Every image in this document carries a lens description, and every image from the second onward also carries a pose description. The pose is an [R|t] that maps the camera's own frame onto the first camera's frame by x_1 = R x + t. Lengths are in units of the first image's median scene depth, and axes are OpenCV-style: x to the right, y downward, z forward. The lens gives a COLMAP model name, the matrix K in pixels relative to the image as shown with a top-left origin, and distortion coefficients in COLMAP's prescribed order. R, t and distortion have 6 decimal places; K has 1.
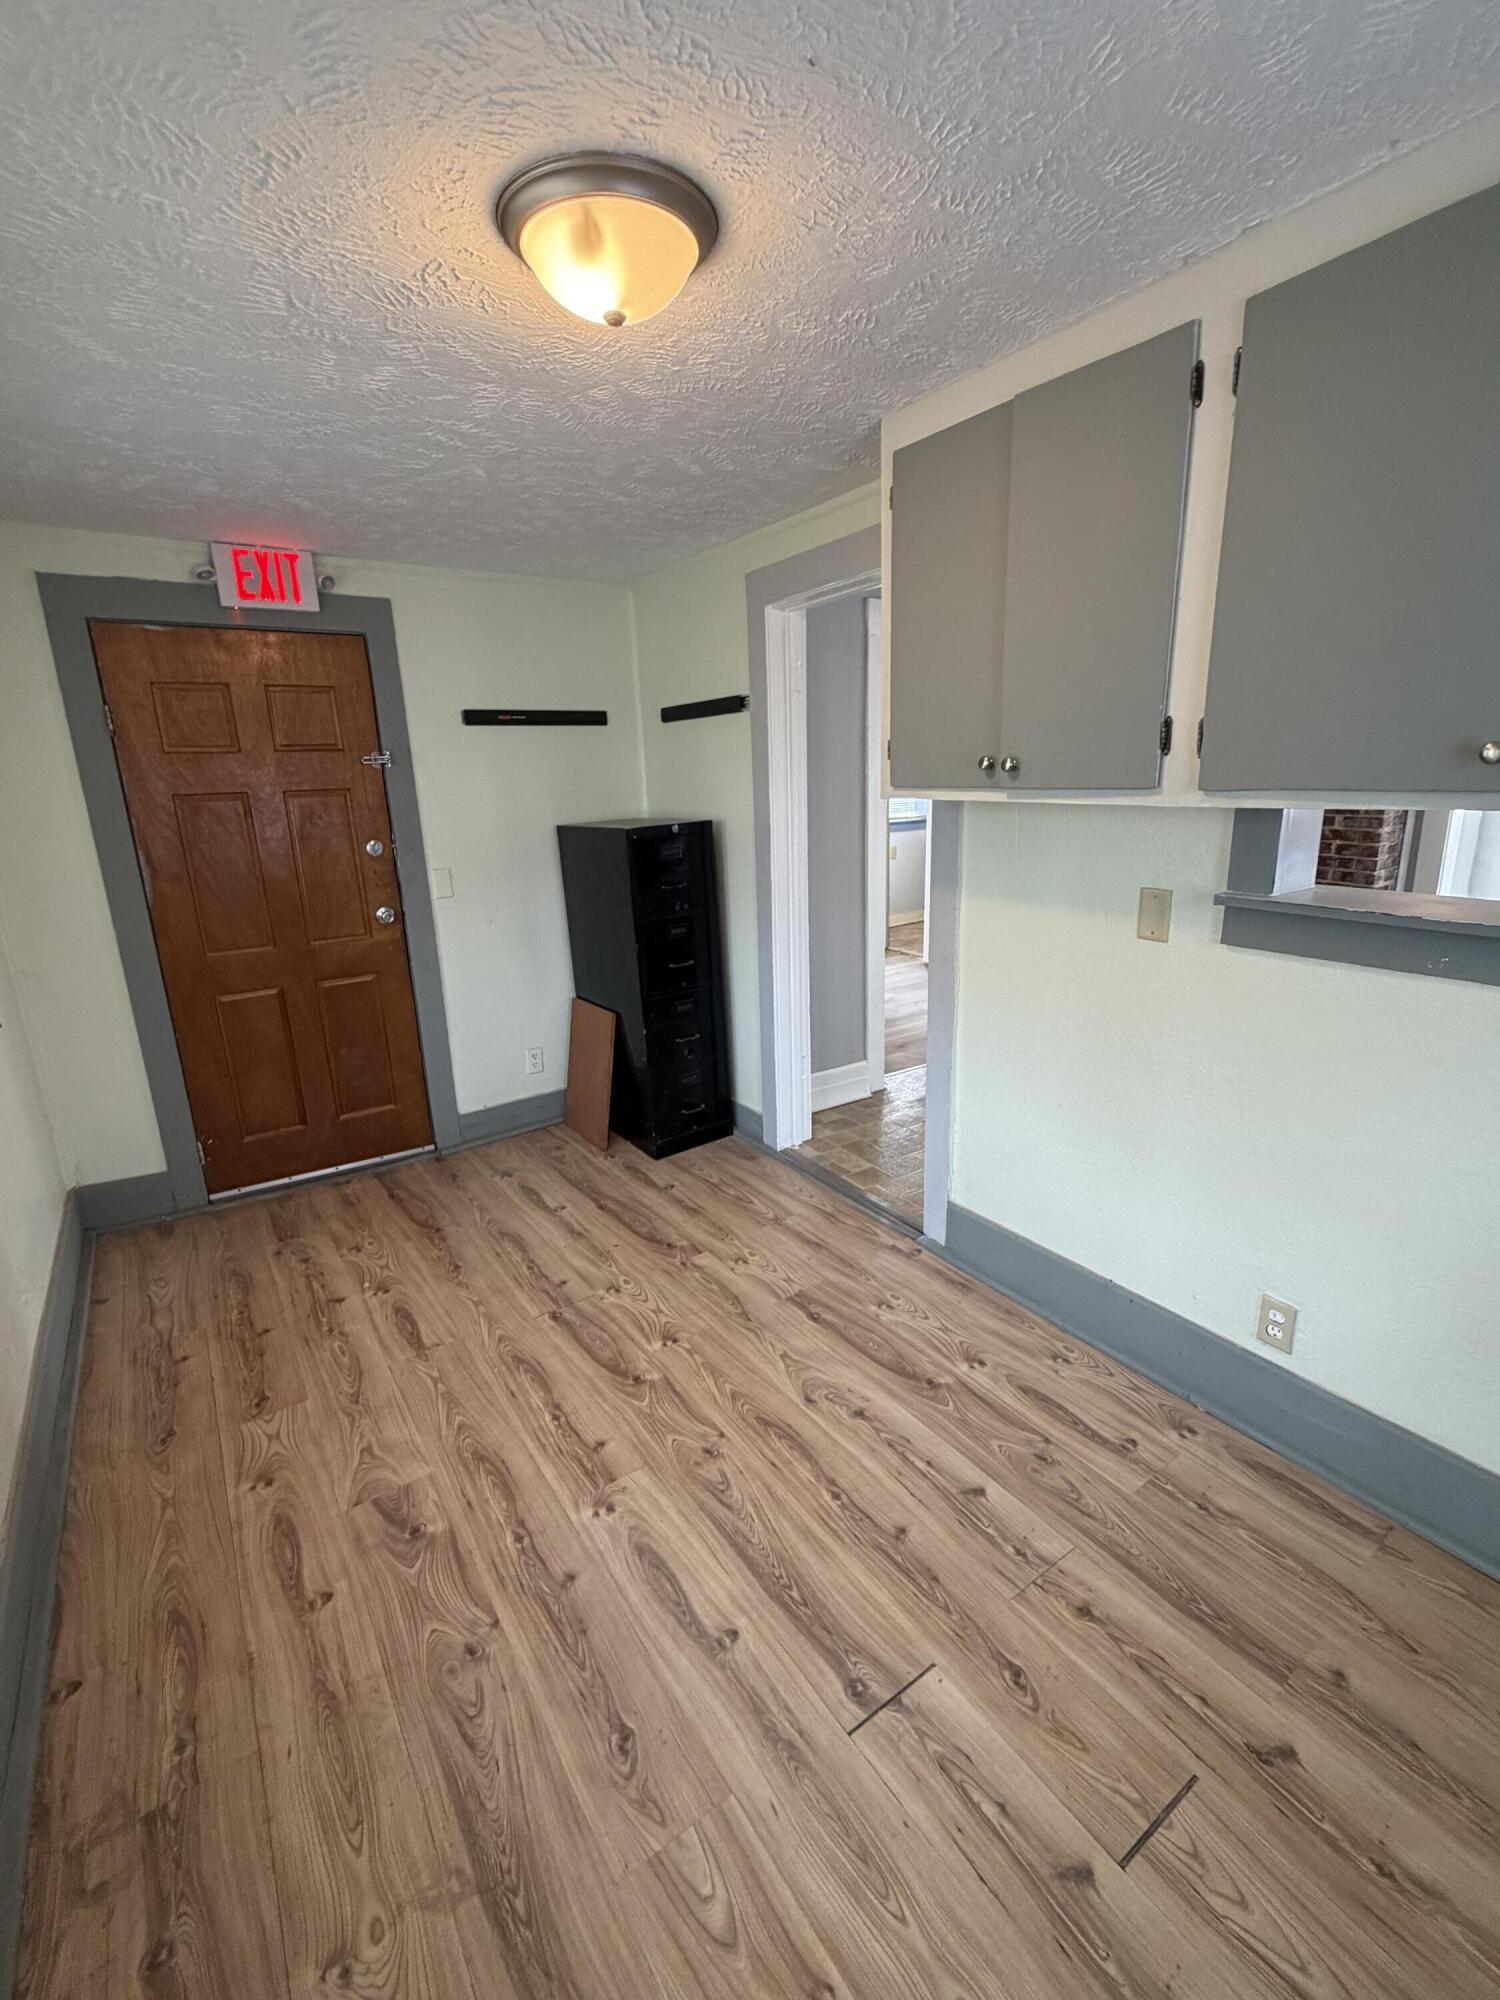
lens RADIAL K [[869.9, 0, 750.0], [0, 869.9, 1000.0], [0, 0, 1]] dist [0.000713, -0.000300]
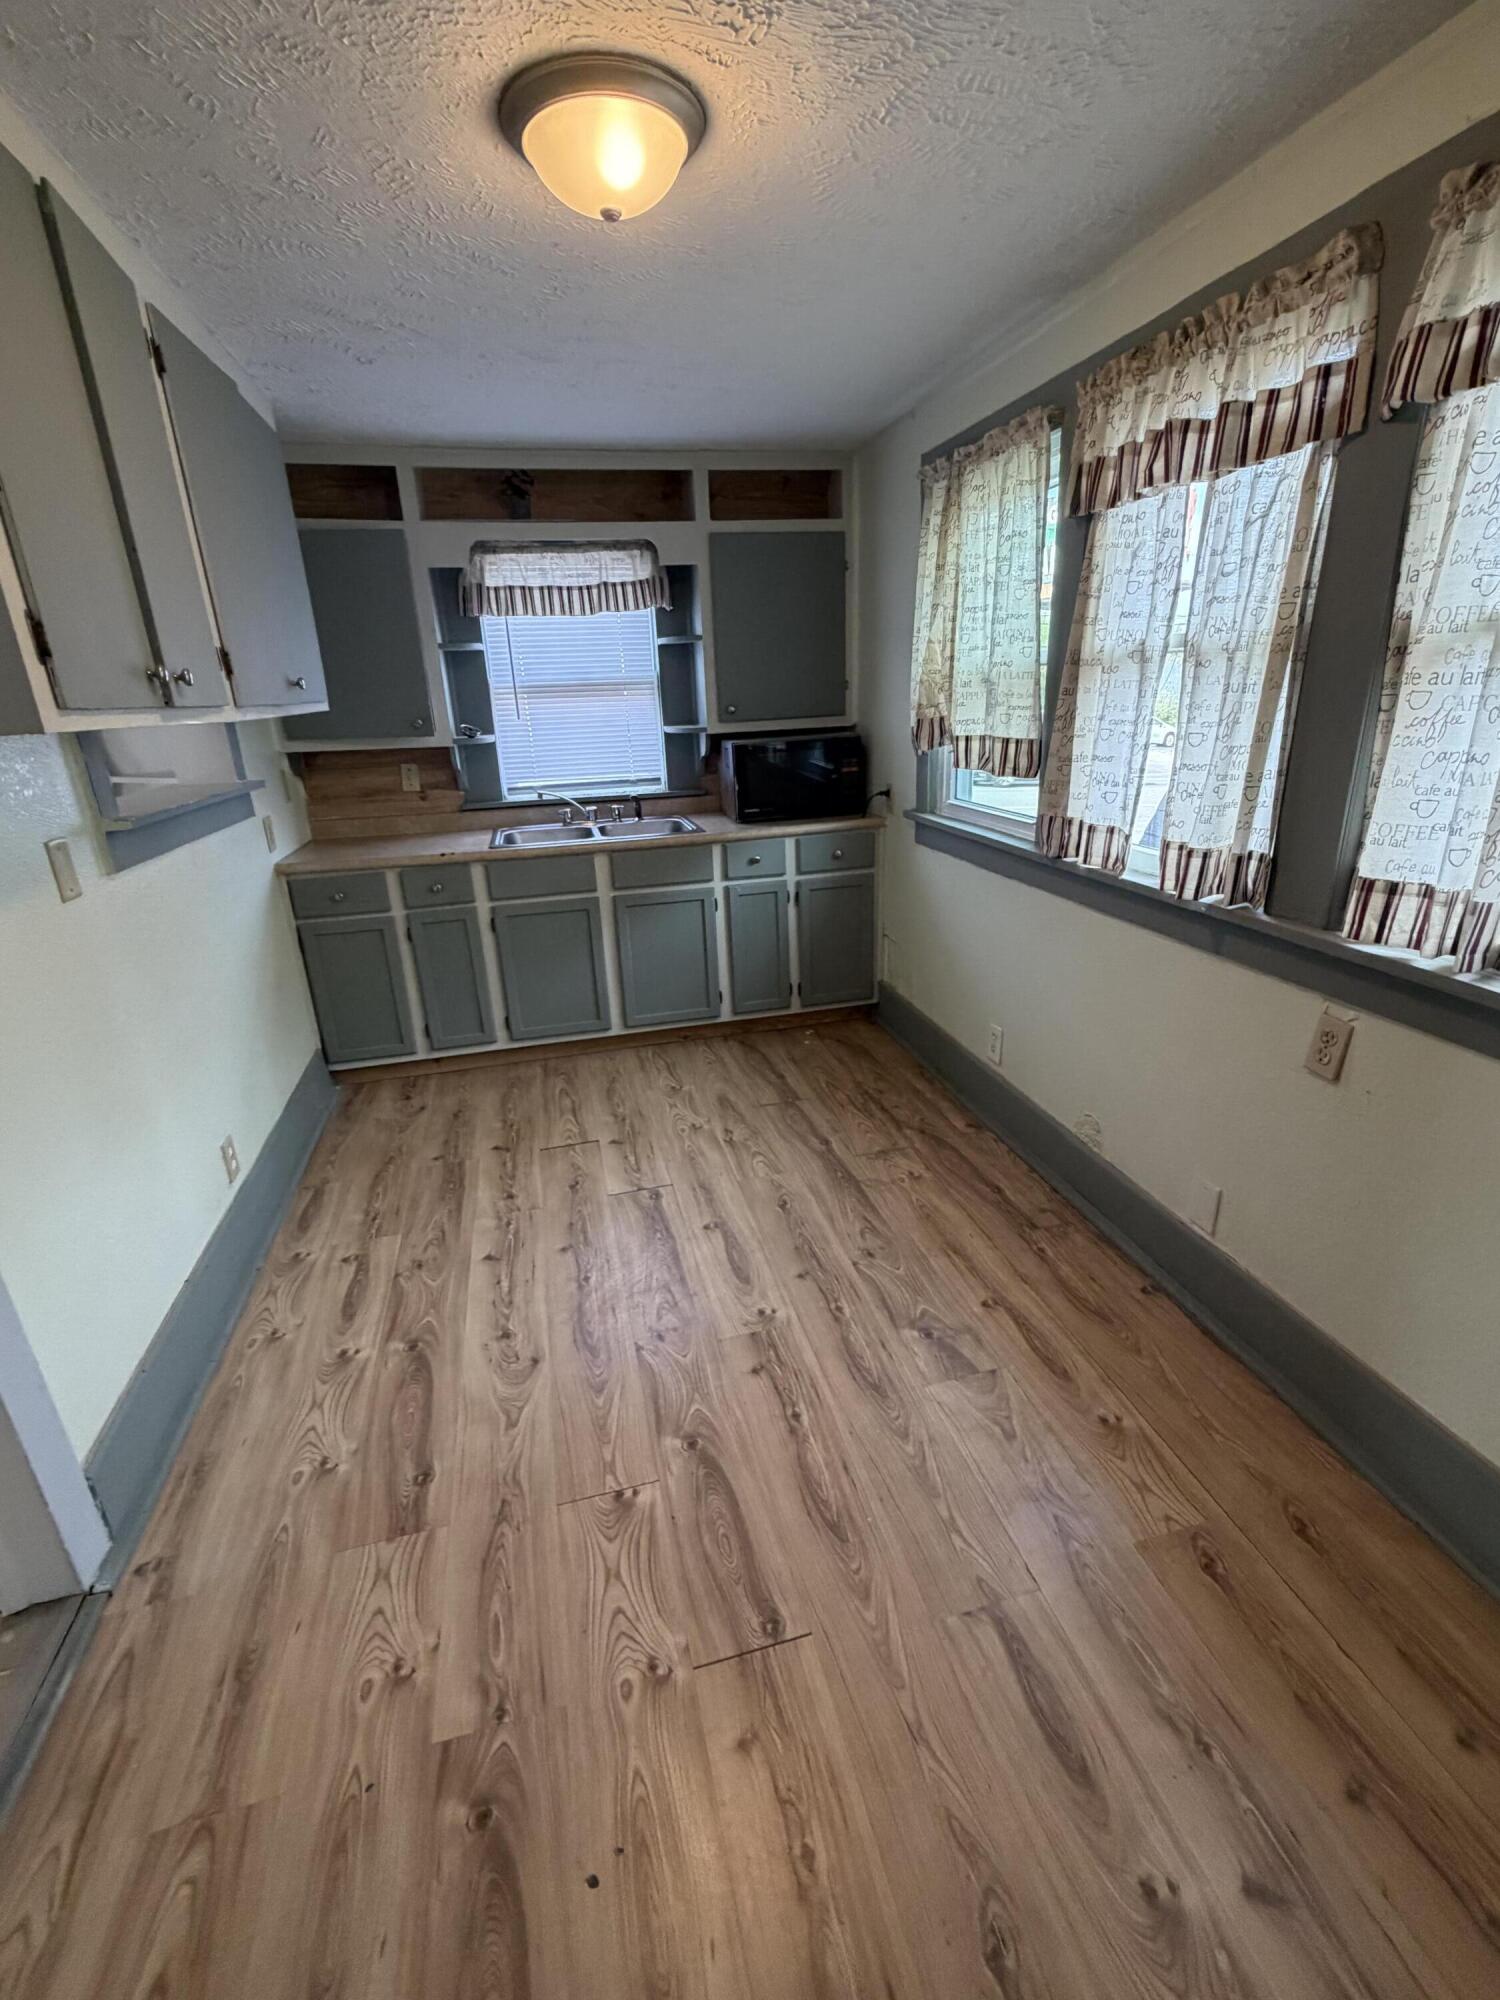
lens RADIAL K [[869.9, 0, 750.0], [0, 869.9, 1000.0], [0, 0, 1]] dist [0.000713, -0.000300]
pose [[-0.935597, -0.053049, 0.349063, -0.508355], [0.157079, 0.822876, 0.546078, -0.374385], [-0.316205, 0.565739, -0.761547, 1.589554]]
